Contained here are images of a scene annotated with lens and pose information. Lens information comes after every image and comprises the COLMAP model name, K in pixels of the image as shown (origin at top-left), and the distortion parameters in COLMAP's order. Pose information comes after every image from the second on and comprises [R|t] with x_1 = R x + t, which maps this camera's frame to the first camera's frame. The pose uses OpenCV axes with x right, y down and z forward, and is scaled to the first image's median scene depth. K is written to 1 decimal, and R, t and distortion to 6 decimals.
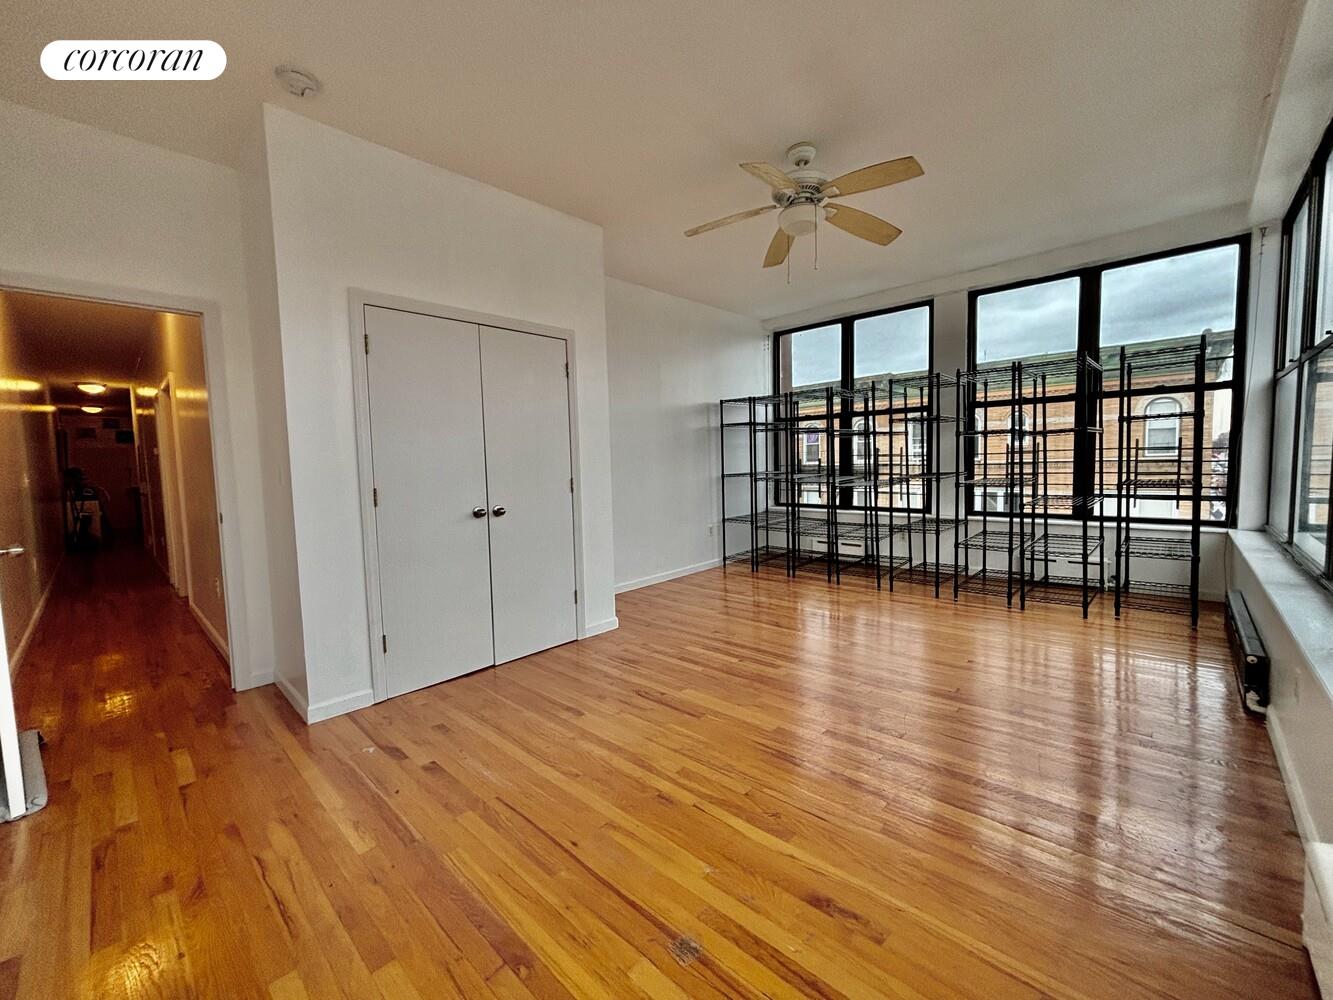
lens RADIAL K [[534.4, 0, 671.0], [0, 534.4, 504.6], [0, 0, 1]] dist [-0.000329, 0.000115]
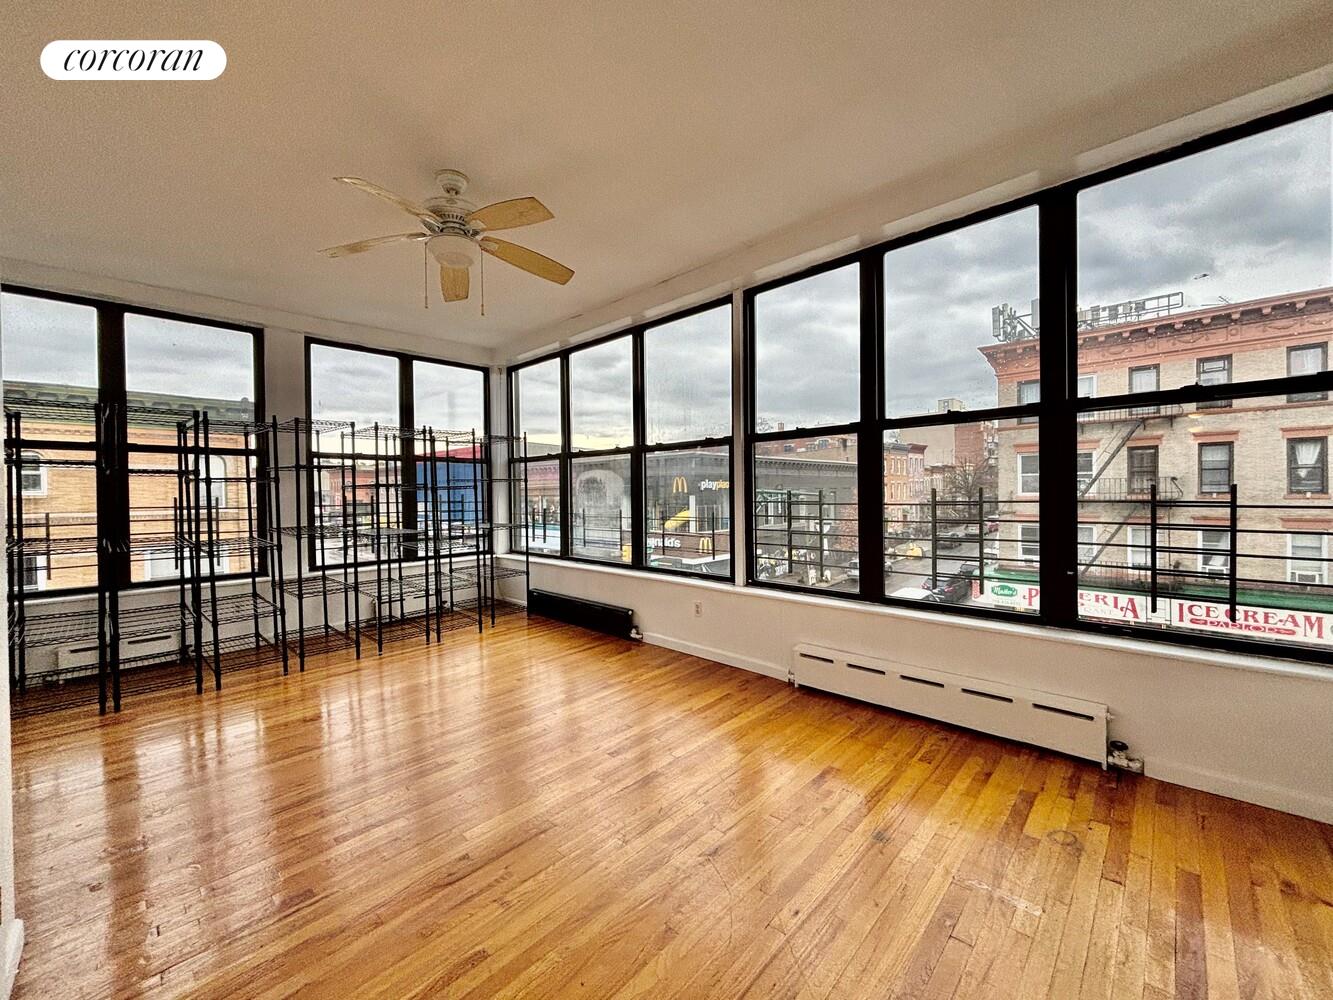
lens RADIAL K [[534.4, 0, 669.6], [0, 534.4, 492.2], [0, 0, 1]] dist [-0.000329, 0.000115]
pose [[0.011687, 0.034215, 0.999346, -0.391640], [0.103604, 0.993994, -0.035244, -0.021162], [-0.994550, 0.103949, 0.008072, 0.388682]]
